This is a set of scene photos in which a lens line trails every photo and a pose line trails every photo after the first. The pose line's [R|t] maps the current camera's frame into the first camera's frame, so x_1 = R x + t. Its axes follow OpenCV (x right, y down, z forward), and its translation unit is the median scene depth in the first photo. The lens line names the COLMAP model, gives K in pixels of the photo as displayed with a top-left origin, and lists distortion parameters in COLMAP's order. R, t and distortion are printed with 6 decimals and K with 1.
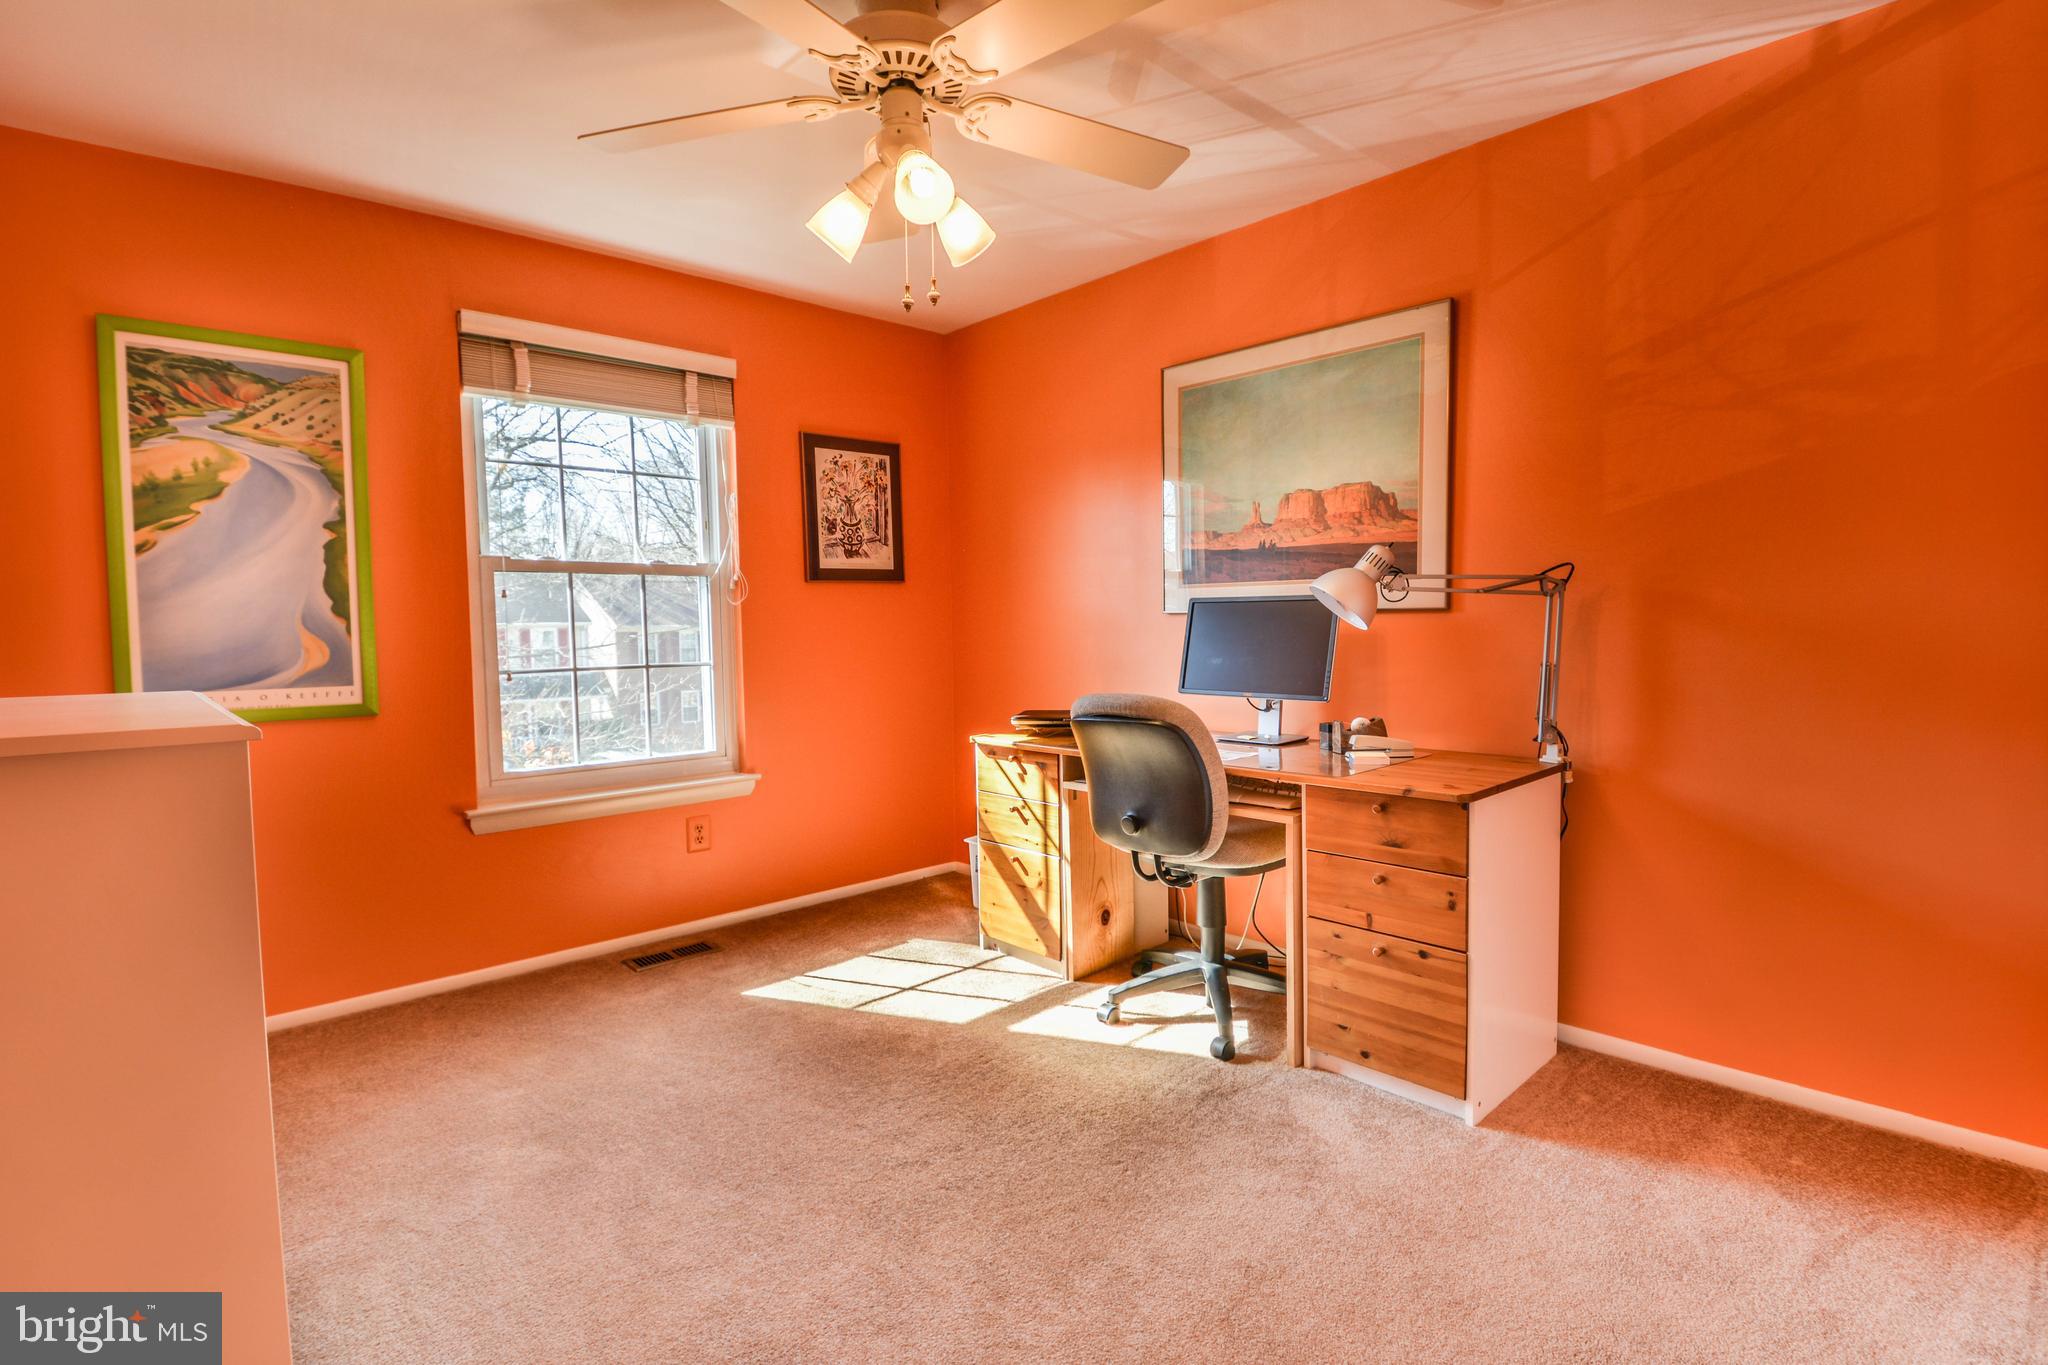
lens RADIAL K [[971.4, 0, 1018.5], [0, 971.4, 687.3], [0, 0, 1]] dist [-0.010365, -0.010940]
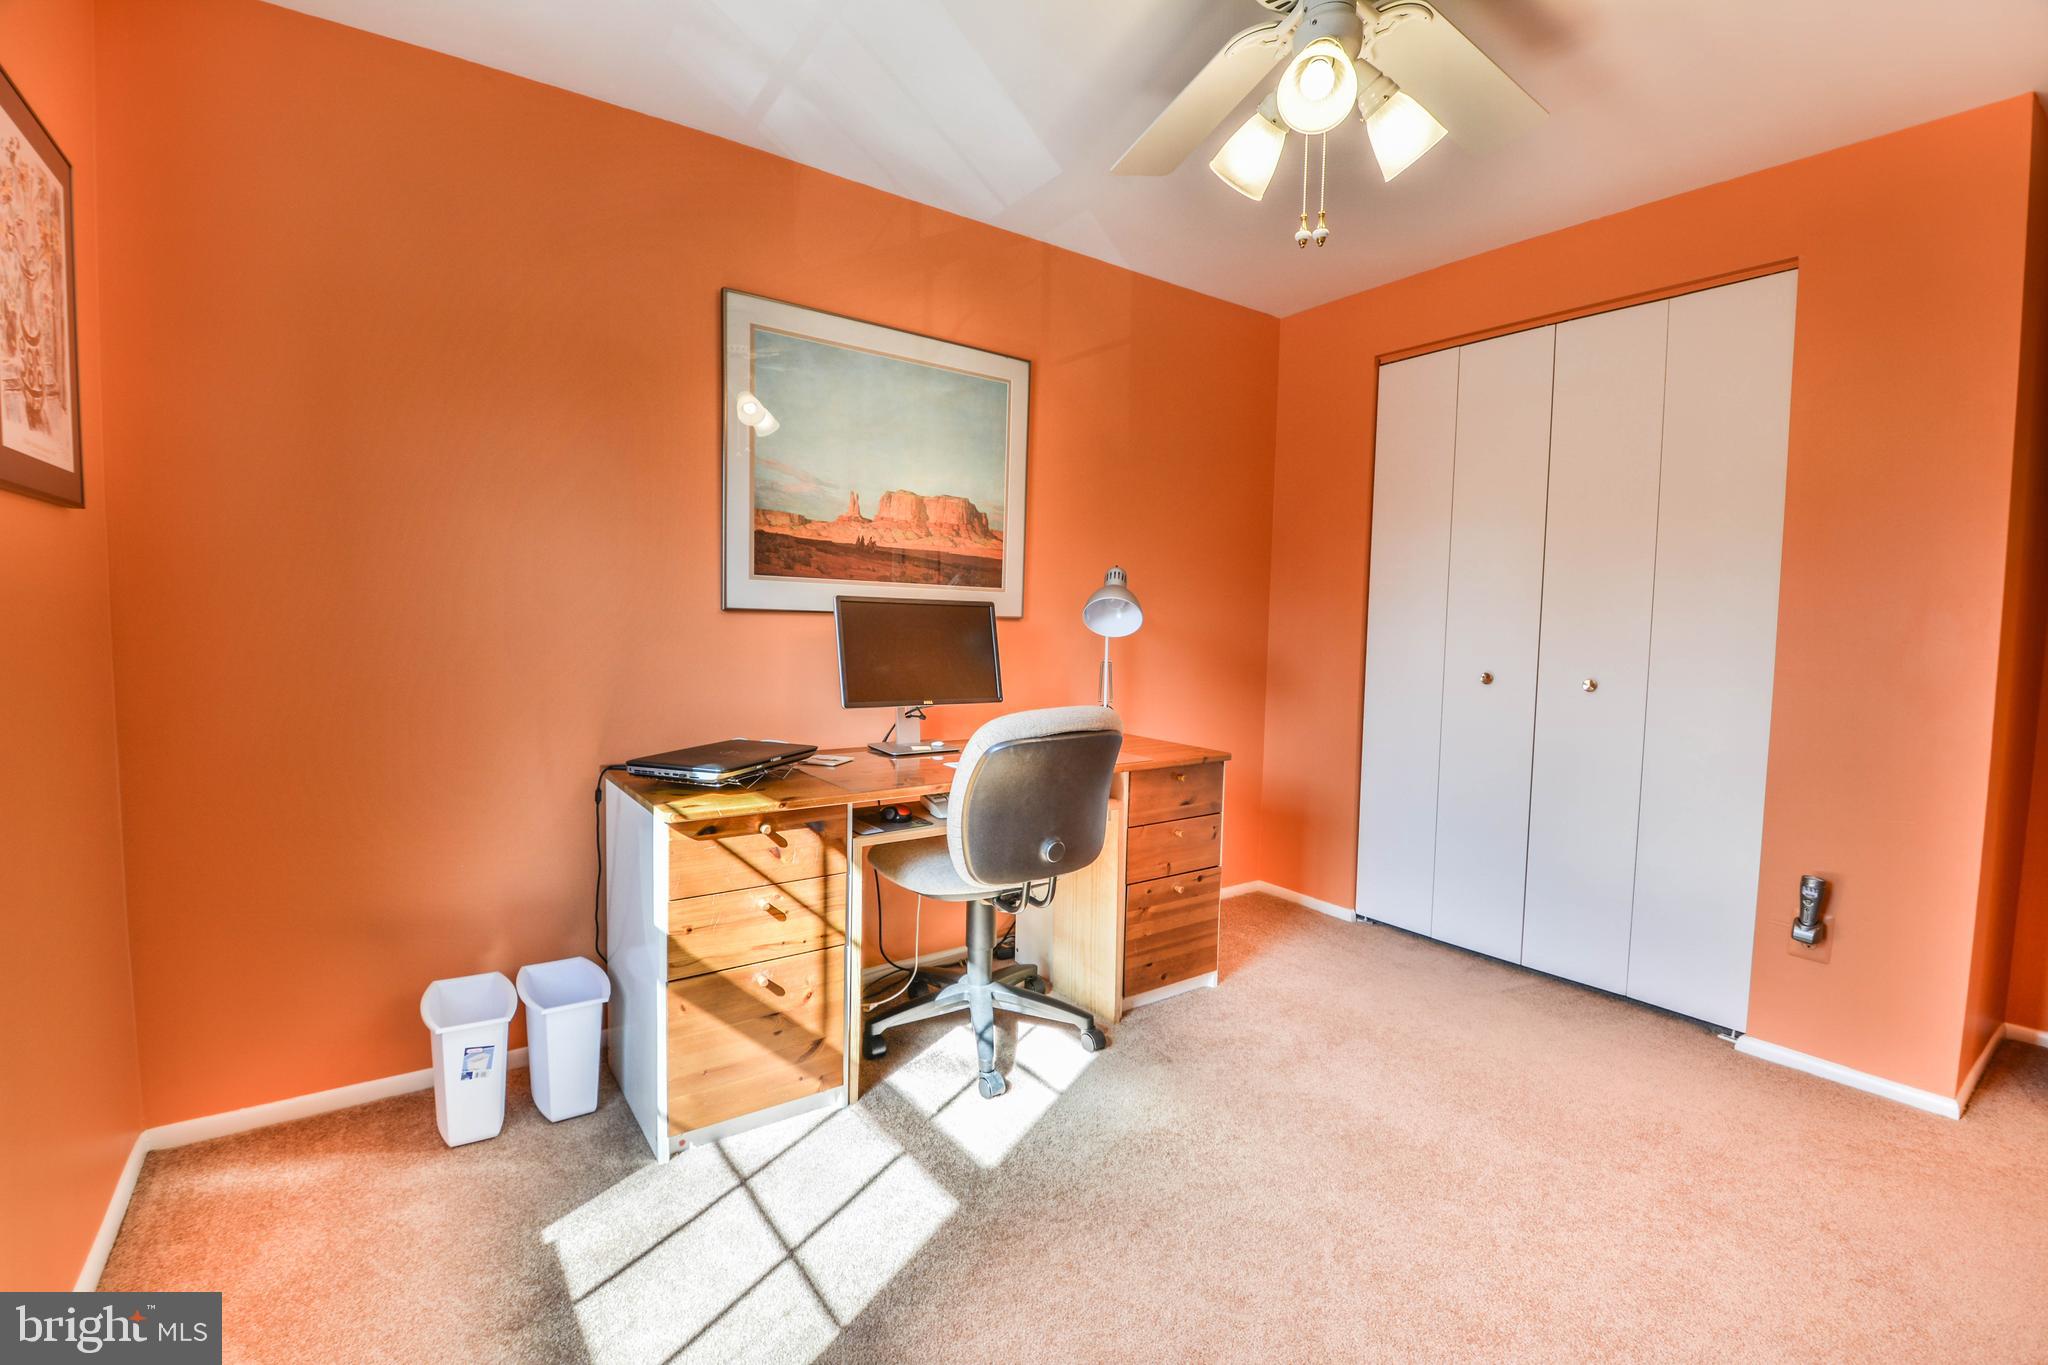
lens RADIAL K [[904.9, 0, 1025.1], [0, 904.9, 677.2], [0, 0, 1]] dist [-0.000683, -0.014531]
pose [[0.111477, -0.049639, 0.992526, -0.620363], [0.039511, 0.998183, 0.045485, -0.053393], [-0.992981, 0.034145, 0.113236, 0.791876]]
